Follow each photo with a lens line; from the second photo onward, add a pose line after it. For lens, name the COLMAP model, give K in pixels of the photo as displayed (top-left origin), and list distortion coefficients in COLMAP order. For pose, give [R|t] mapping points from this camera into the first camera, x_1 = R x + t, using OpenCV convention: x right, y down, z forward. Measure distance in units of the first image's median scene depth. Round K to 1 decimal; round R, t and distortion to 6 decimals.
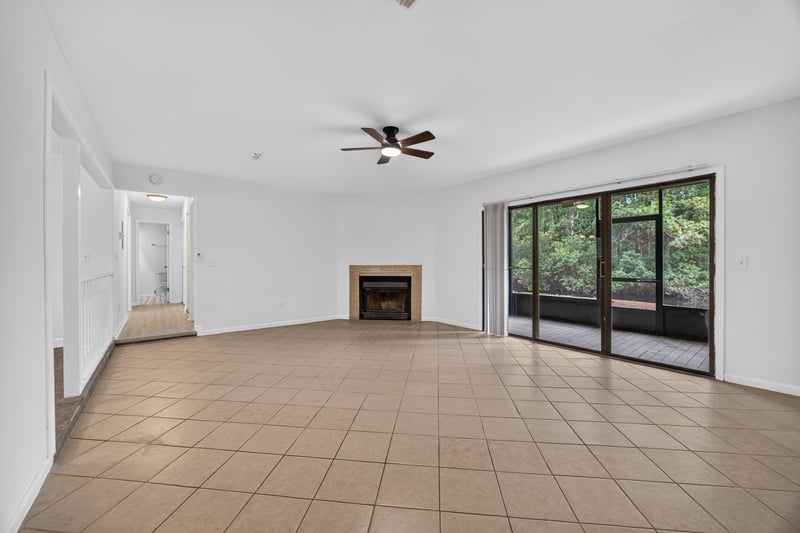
lens RADIAL K [[320.9, 0, 402.2], [0, 320.9, 264.1], [0, 0, 1]] dist [-0.000960, -0.000041]
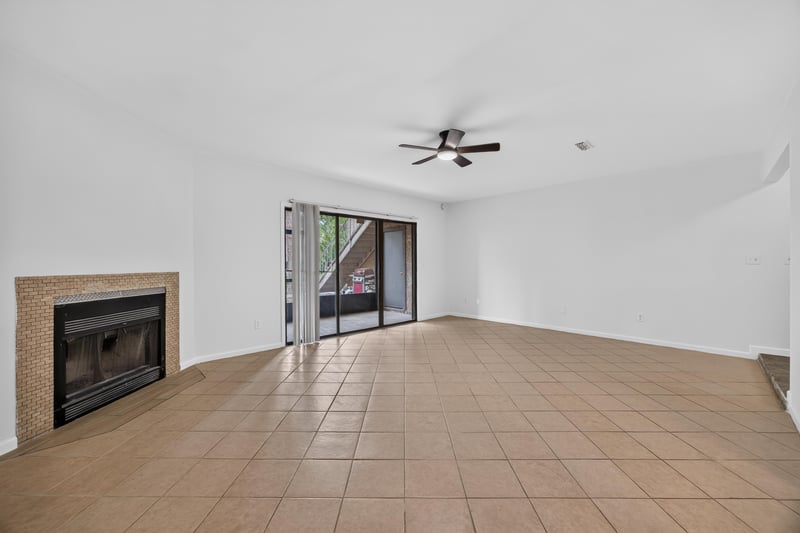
lens RADIAL K [[320.9, 0, 402.2], [0, 320.9, 264.1], [0, 0, 1]] dist [-0.000960, -0.000041]
pose [[-0.123122, 0.004252, 0.992382, -0.545704], [0.009523, 0.999950, -0.003102, -0.004906], [-0.992346, 0.009068, -0.123156, 0.679934]]
